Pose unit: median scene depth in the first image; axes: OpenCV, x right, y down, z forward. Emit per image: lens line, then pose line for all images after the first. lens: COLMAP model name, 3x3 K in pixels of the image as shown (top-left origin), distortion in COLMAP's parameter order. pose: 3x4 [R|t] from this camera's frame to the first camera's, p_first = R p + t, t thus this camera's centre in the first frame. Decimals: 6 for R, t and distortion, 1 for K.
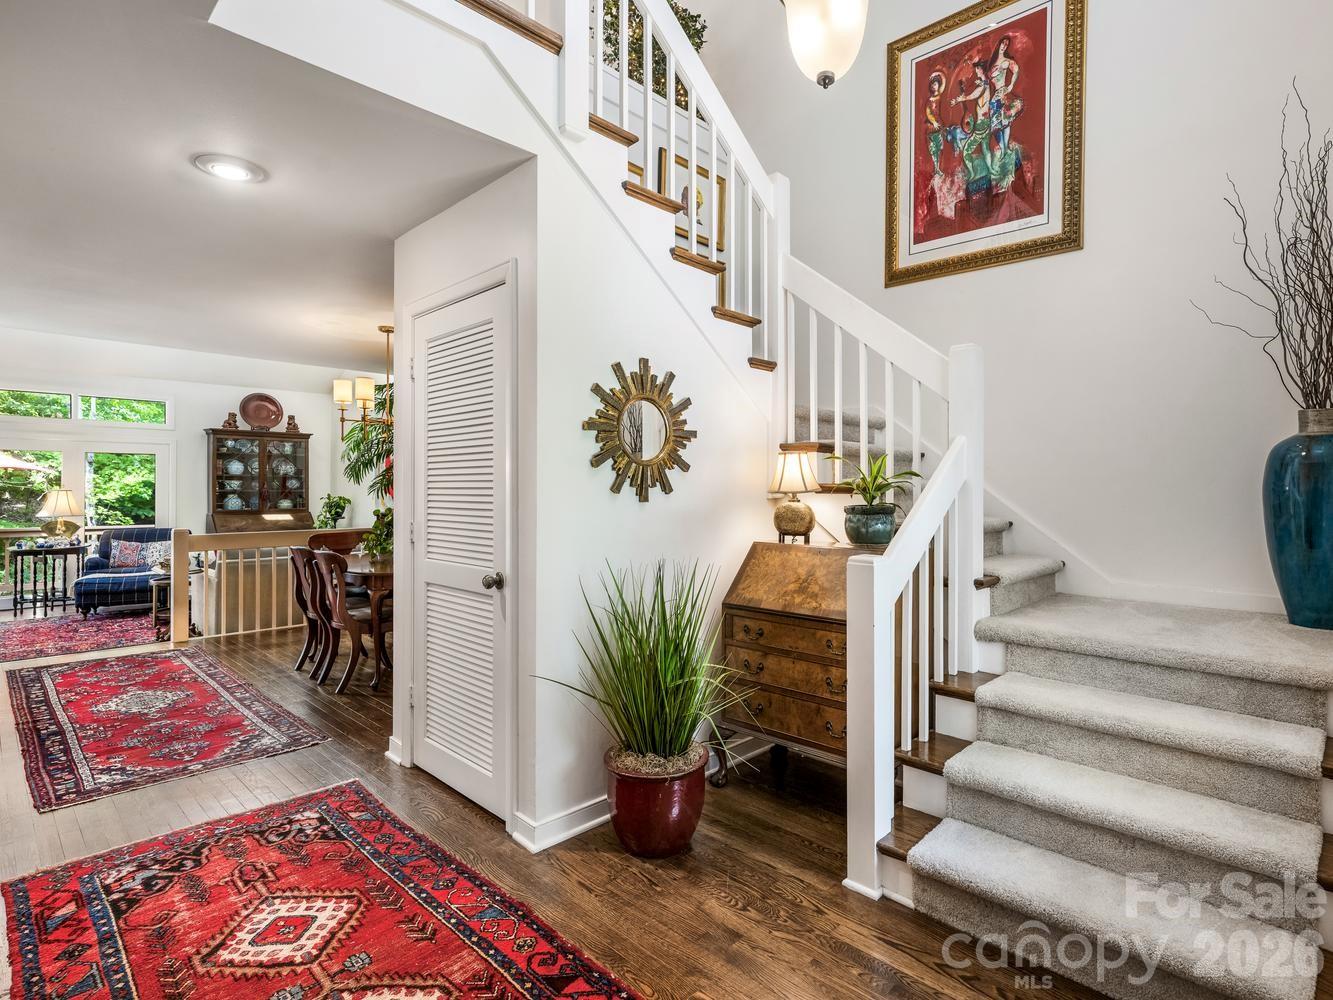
lens RADIAL K [[684.8, 0, 702.9], [0, 684.8, 485.7], [0, 0, 1]] dist [0.005473, -0.001638]
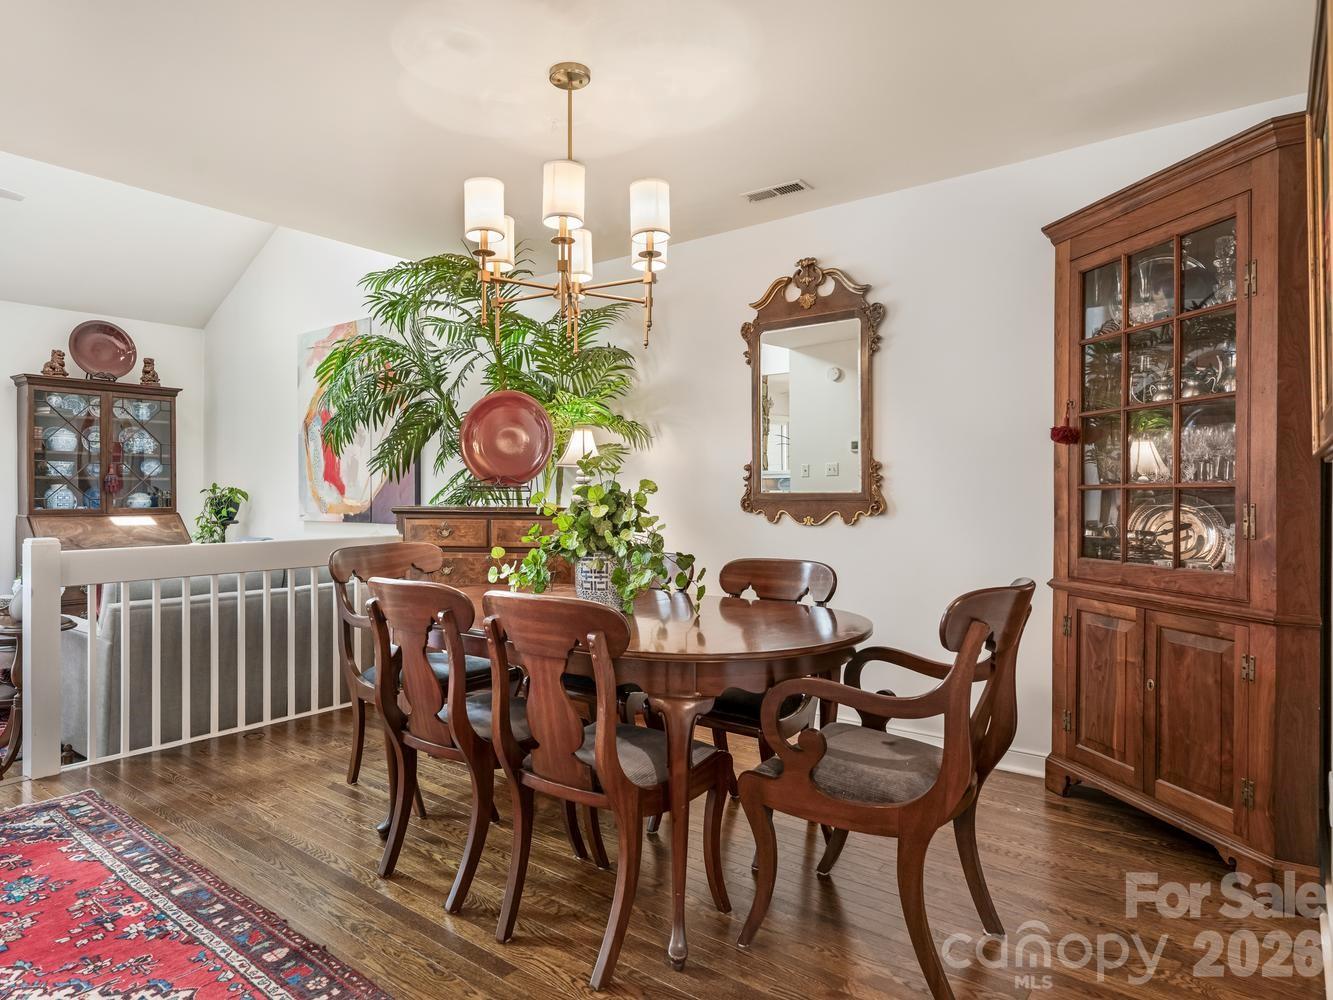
lens RADIAL K [[793.0, 0, 584.7], [0, 793.0, 496.4], [0, 0, 1]] dist [-0.012294, 0.004463]
pose [[0.998226, -0.003234, 0.059449, -0.264989], [0.002547, 0.999929, 0.011615, 0.017087], [-0.059482, -0.011443, 0.998164, 0.275406]]
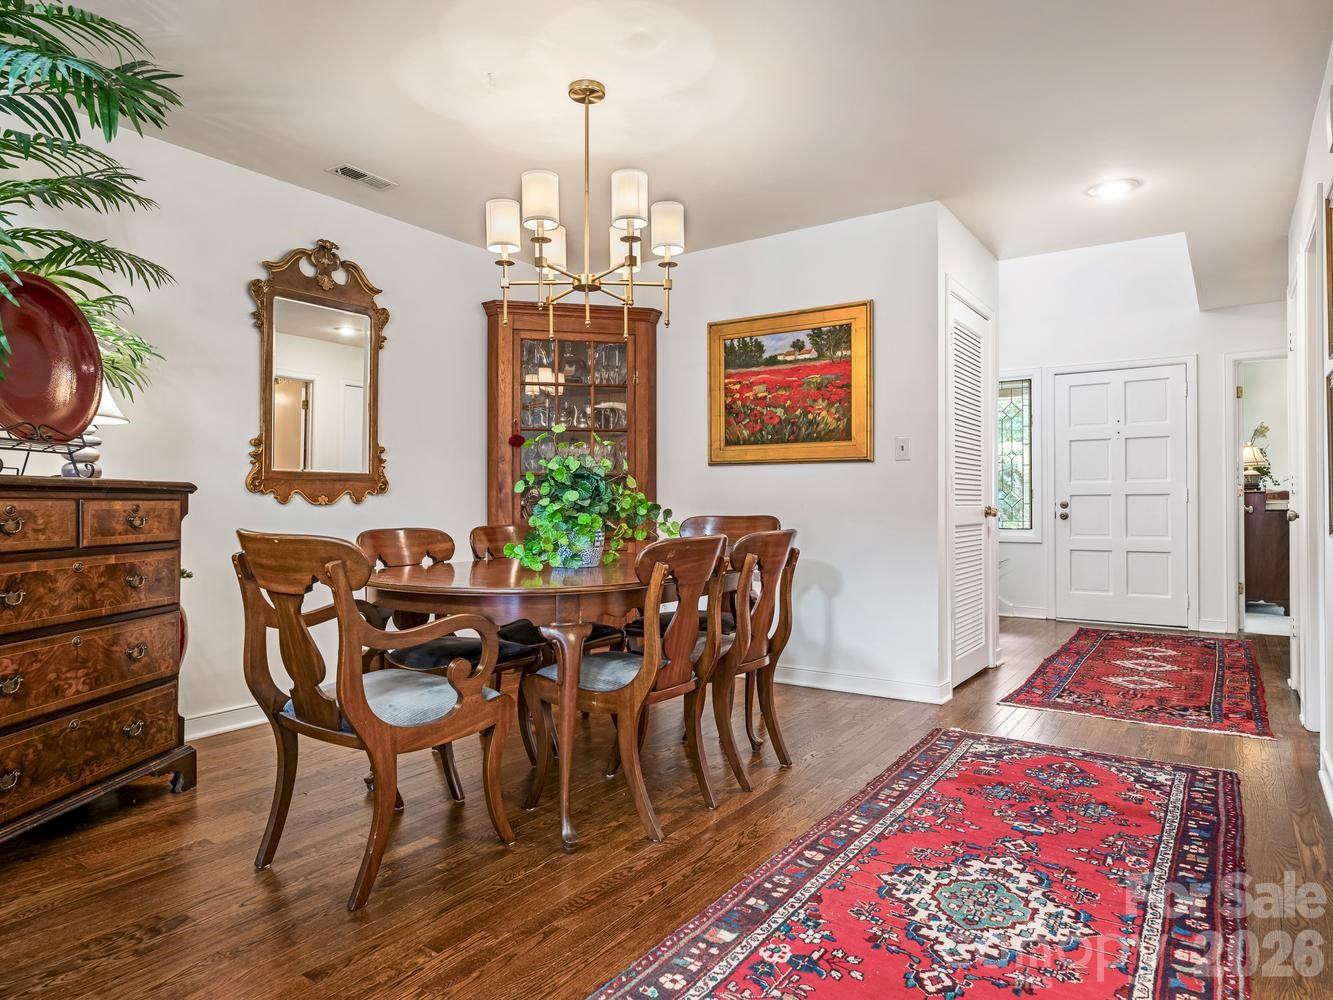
lens RADIAL K [[791.1, 0, 671.6], [0, 791.1, 490.8], [0, 0, 1]] dist [-0.008394, -0.002472]
pose [[-0.135798, 0.009155, 0.990694, -0.613333], [-0.006446, 0.999928, -0.010124, 0.035911], [-0.990716, -0.007760, -0.135729, 0.608798]]
